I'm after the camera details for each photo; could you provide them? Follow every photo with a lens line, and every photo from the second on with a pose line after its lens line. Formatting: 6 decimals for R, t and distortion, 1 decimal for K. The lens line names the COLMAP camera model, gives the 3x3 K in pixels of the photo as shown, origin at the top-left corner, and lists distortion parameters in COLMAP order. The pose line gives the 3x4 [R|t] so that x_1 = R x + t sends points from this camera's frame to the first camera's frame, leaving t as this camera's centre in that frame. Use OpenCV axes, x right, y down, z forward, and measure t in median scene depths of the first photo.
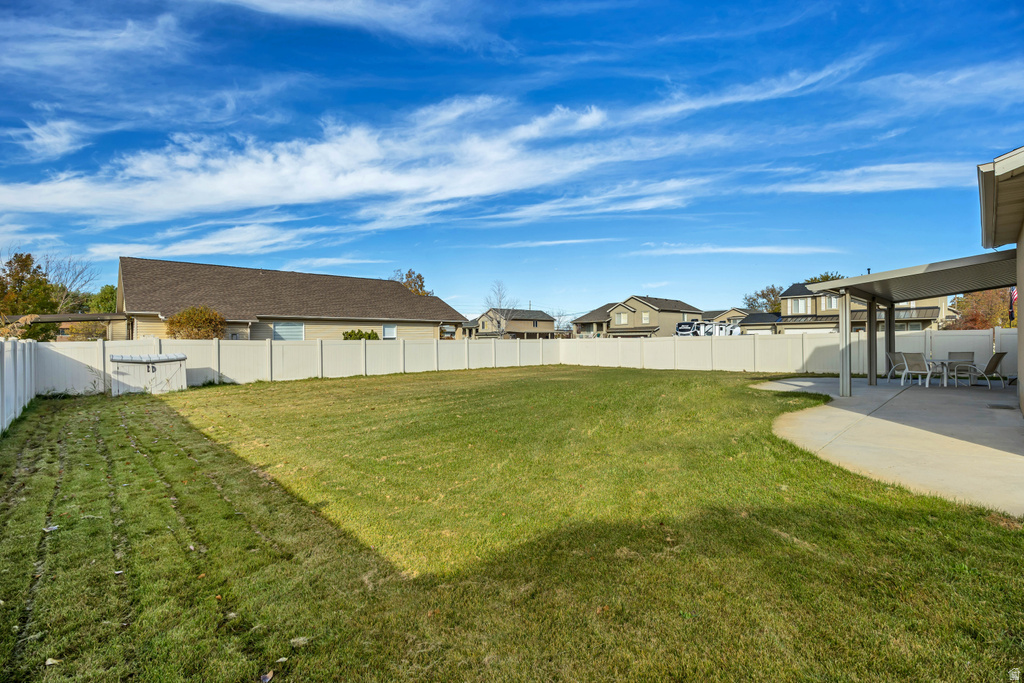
lens RADIAL K [[490.0, 0, 512.0], [0, 490.0, 341.5], [0, 0, 1]] dist [-0.004260, -0.001132]
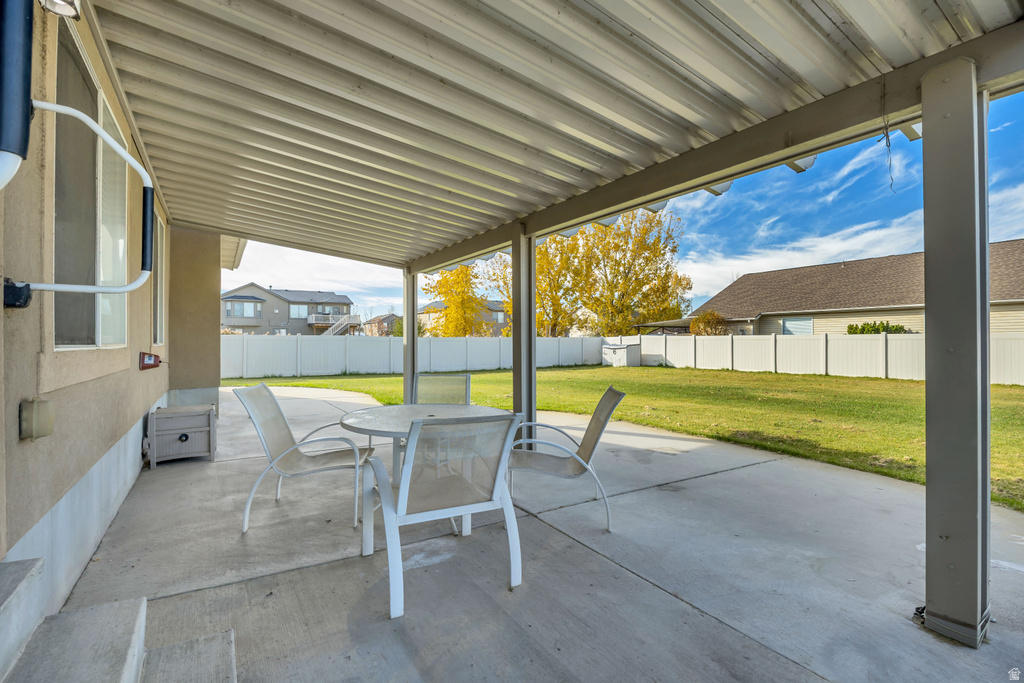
lens RADIAL K [[490.0, 0, 512.0], [0, 490.0, 341.5], [0, 0, 1]] dist [-0.004260, -0.001132]
pose [[-0.253196, 0.012799, -0.967330, 0.744191], [0.007370, 0.999909, 0.011301, -0.005350], [0.967387, -0.004267, -0.253267, 0.741796]]
